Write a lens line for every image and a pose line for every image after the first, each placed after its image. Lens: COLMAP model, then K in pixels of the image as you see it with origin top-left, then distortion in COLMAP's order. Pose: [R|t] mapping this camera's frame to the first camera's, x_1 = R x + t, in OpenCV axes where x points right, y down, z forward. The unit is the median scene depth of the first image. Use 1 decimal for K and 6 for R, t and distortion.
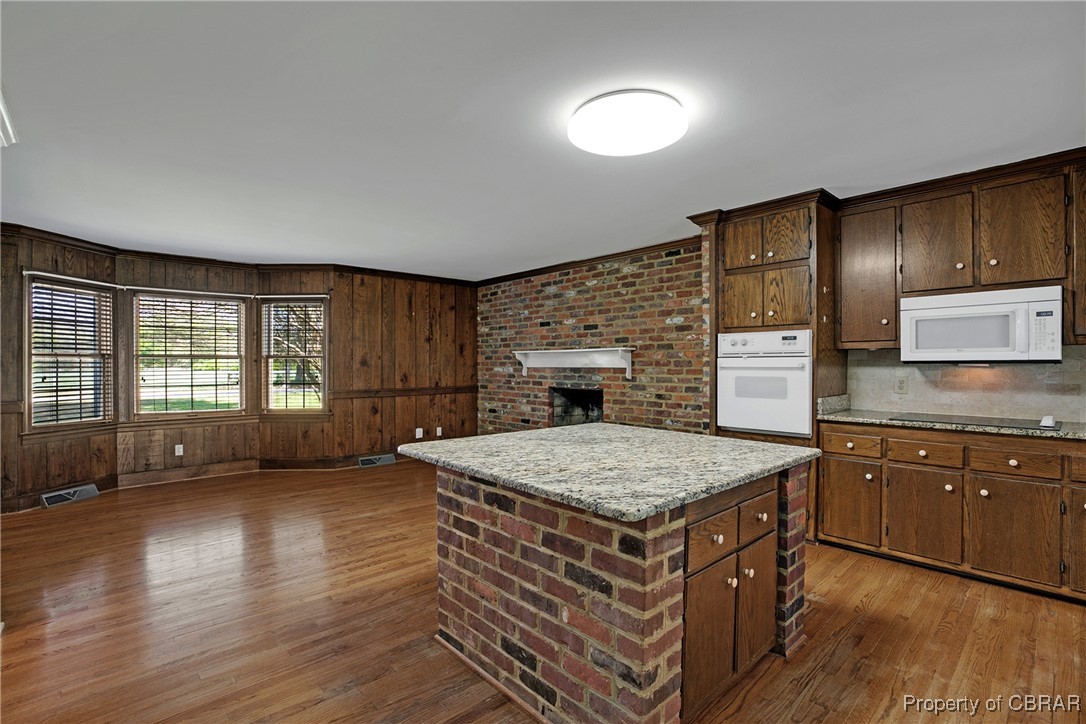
lens RADIAL K [[496.8, 0, 534.7], [0, 496.8, 365.1], [0, 0, 1]] dist [-0.027197, 0.000280]
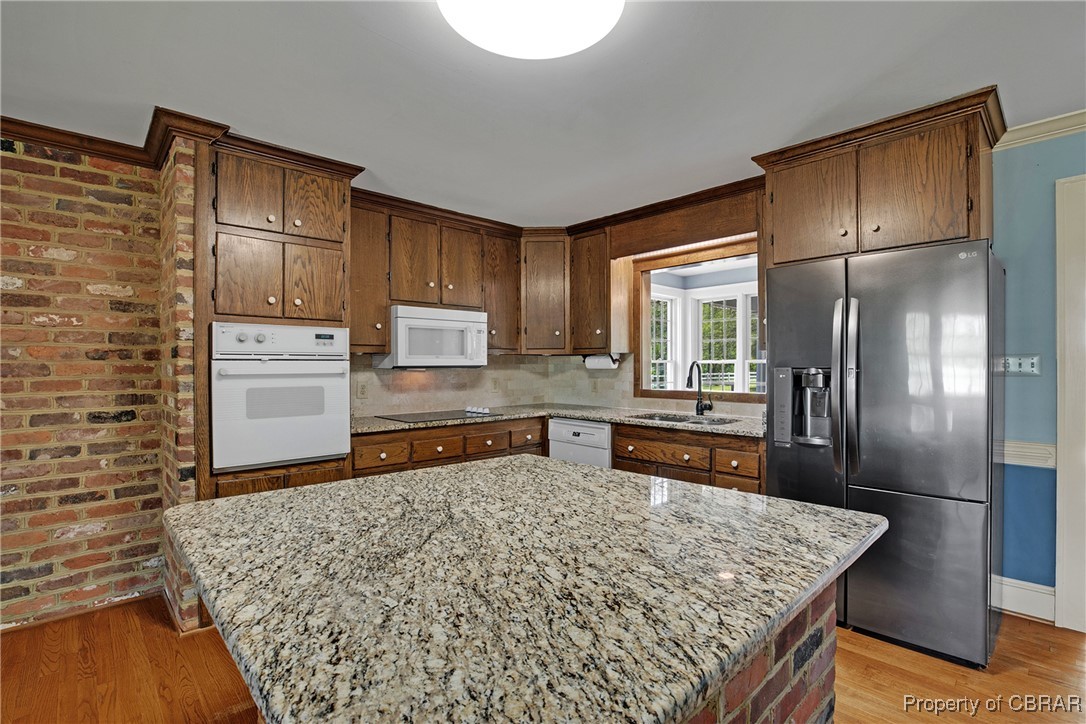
lens RADIAL K [[507.5, 0, 548.0], [0, 507.5, 365.7], [0, 0, 1]] dist [-0.028403, 0.000104]
pose [[-0.032970, 0.003366, 0.999451, -0.205339], [0.007601, 0.999966, -0.003117, -0.001972], [-0.999427, 0.007494, -0.032994, 0.448074]]
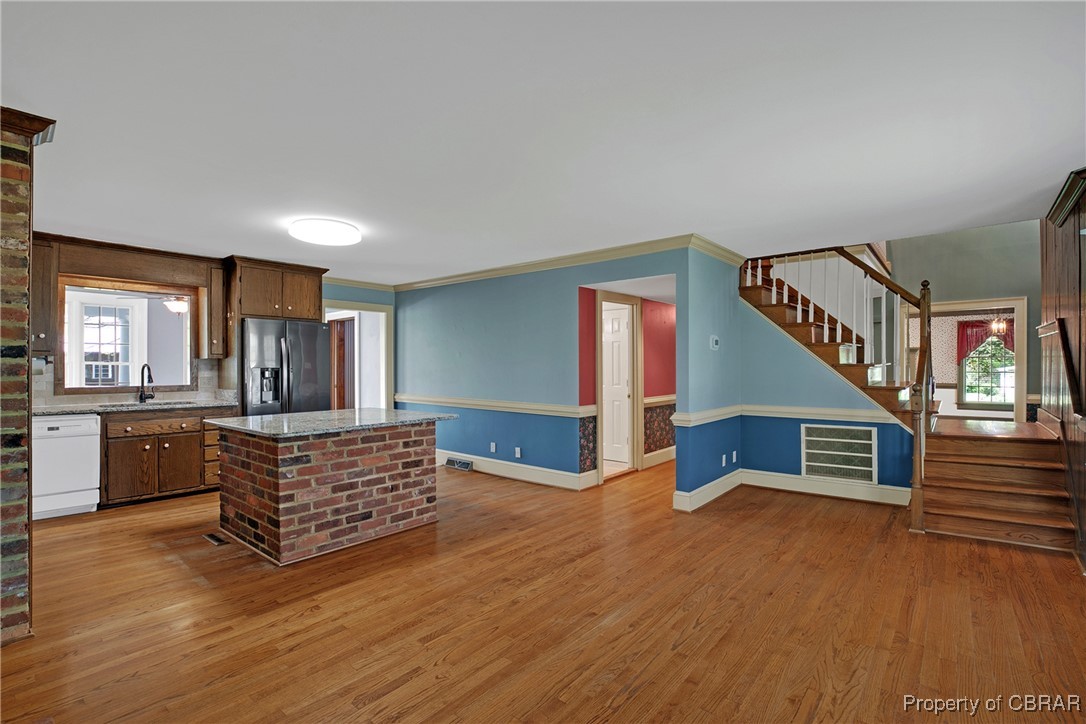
lens RADIAL K [[507.5, 0, 548.0], [0, 507.5, 365.7], [0, 0, 1]] dist [-0.028403, 0.000104]
pose [[-0.994253, 0.004510, -0.106962, -0.181608], [0.004280, 0.999988, 0.002378, -0.004339], [0.106971, 0.001907, -0.994260, 1.255517]]
